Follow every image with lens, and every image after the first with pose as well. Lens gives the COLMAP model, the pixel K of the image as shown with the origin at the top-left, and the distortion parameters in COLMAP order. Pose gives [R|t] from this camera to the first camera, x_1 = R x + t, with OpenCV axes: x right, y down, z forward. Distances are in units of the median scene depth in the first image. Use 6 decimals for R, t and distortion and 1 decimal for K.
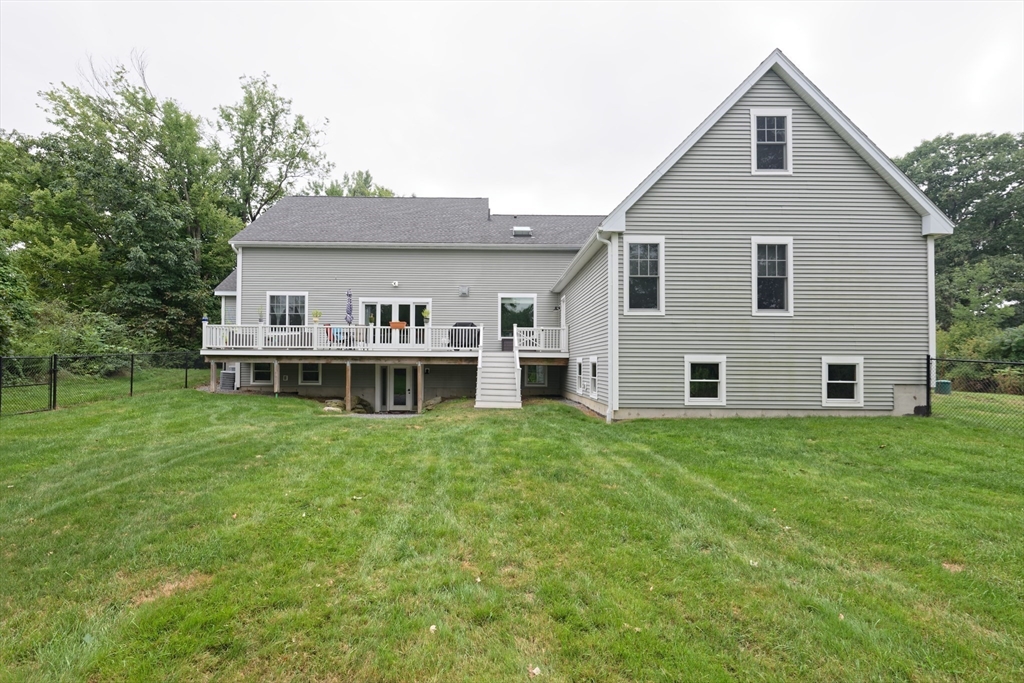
lens RADIAL K [[448.7, 0, 512.0], [0, 448.7, 341.5], [0, 0, 1]] dist [-0.000218, -0.000018]
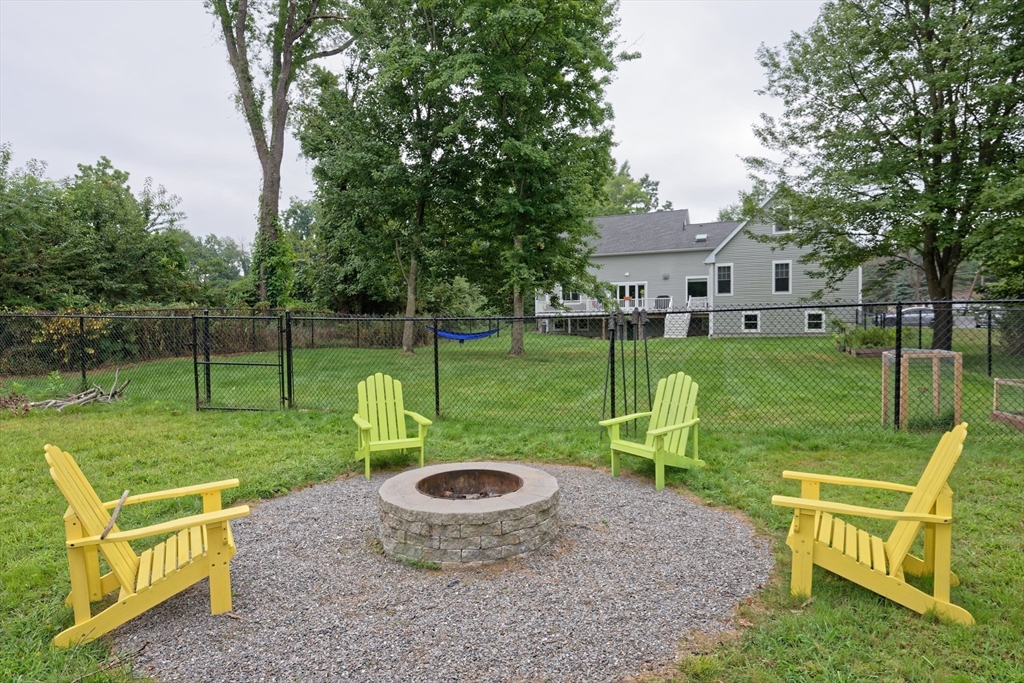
lens RADIAL K [[589.7, 0, 512.0], [0, 589.7, 341.5], [0, 0, 1]] dist [0.000033, -0.000016]
pose [[0.895320, 0.003493, -0.445411, 0.425718], [0.031753, 0.996925, 0.071644, -0.046934], [0.444291, -0.078287, 0.892455, -1.493531]]
